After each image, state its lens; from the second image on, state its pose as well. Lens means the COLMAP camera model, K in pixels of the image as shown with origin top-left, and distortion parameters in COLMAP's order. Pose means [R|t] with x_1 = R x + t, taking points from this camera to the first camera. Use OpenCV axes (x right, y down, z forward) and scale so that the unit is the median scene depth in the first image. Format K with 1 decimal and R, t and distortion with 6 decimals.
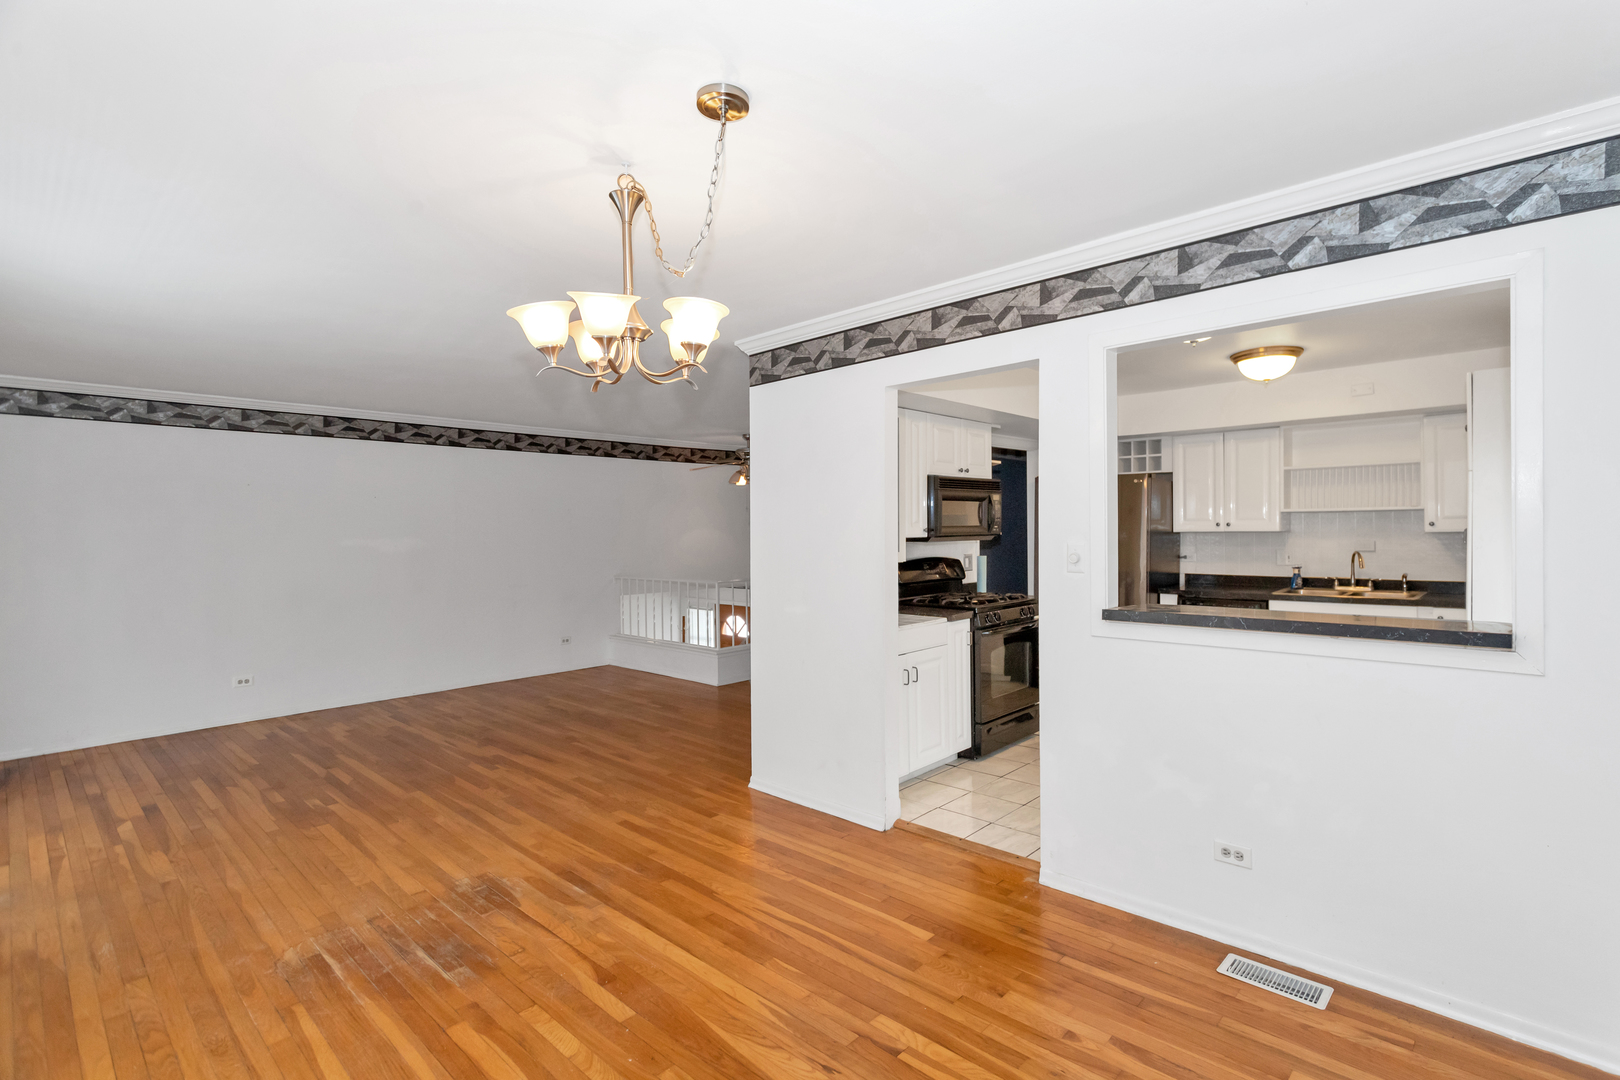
lens RADIAL K [[757.4, 0, 843.6], [0, 757.4, 533.7], [0, 0, 1]] dist [0.002090, -0.000579]
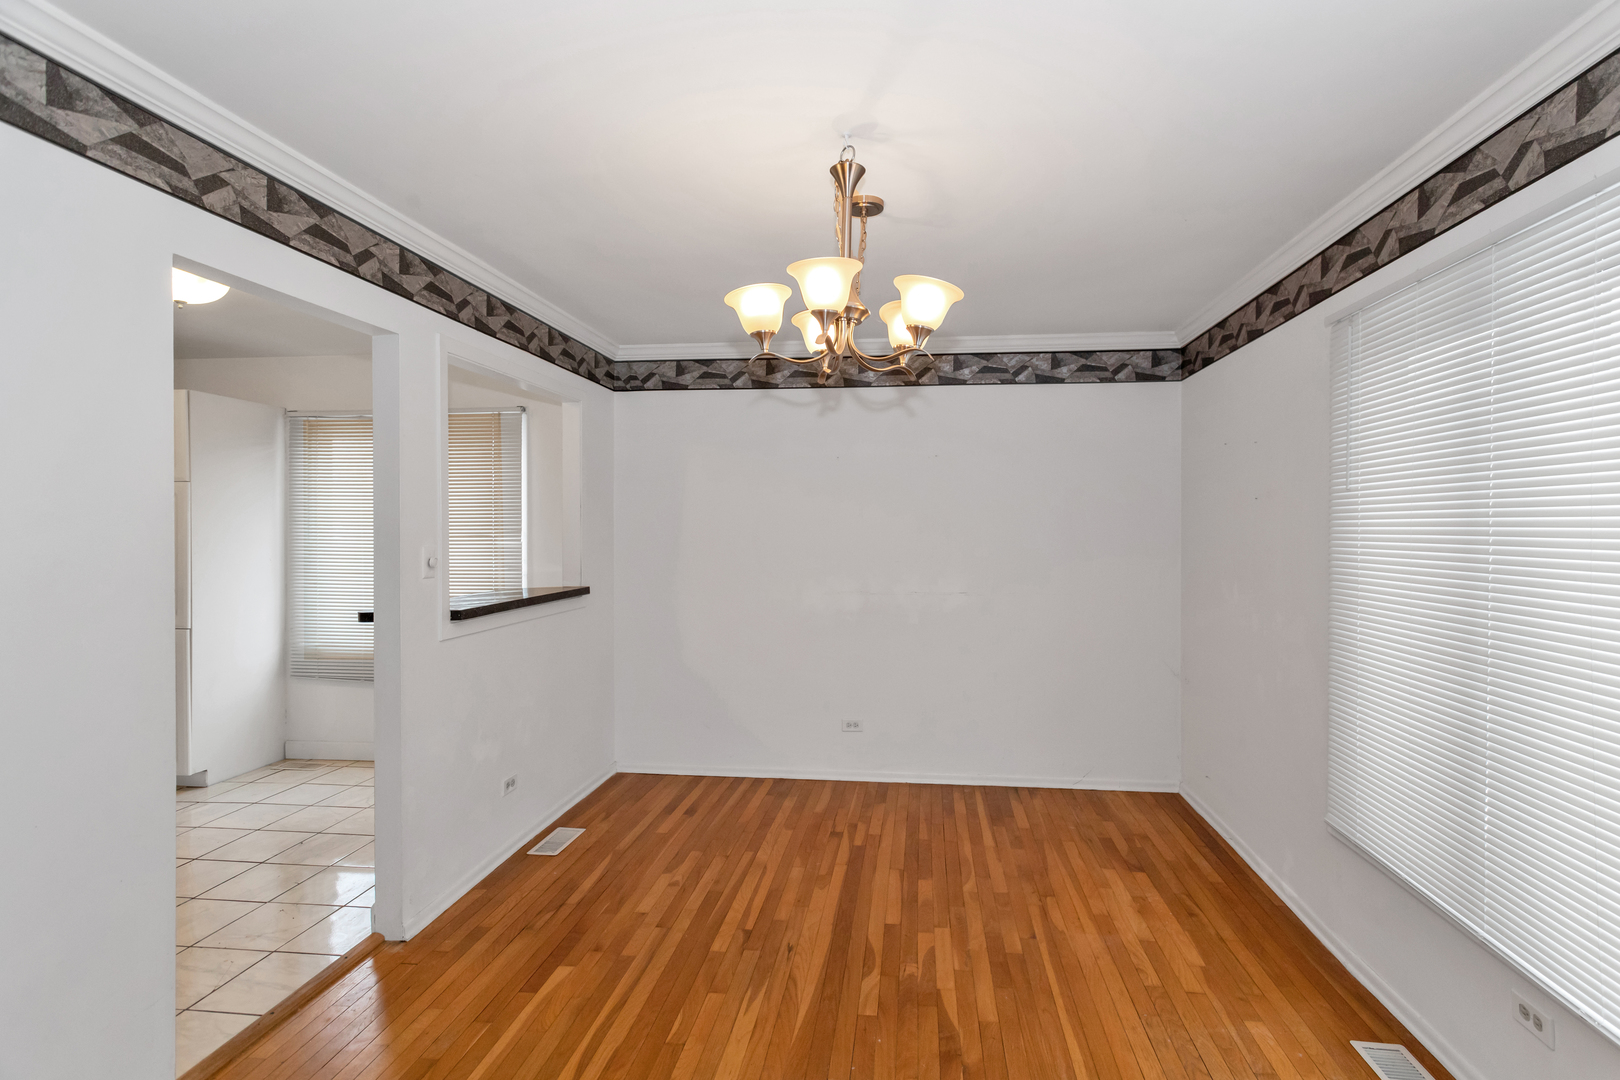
lens RADIAL K [[776.1, 0, 833.3], [0, 776.1, 539.1], [0, 0, 1]] dist [0.001414, 0.000411]
pose [[-0.589117, -0.001715, 0.808046, -0.511954], [0.010915, 0.999890, 0.010080, -0.001347], [-0.807974, 0.014758, -0.589033, 0.773856]]
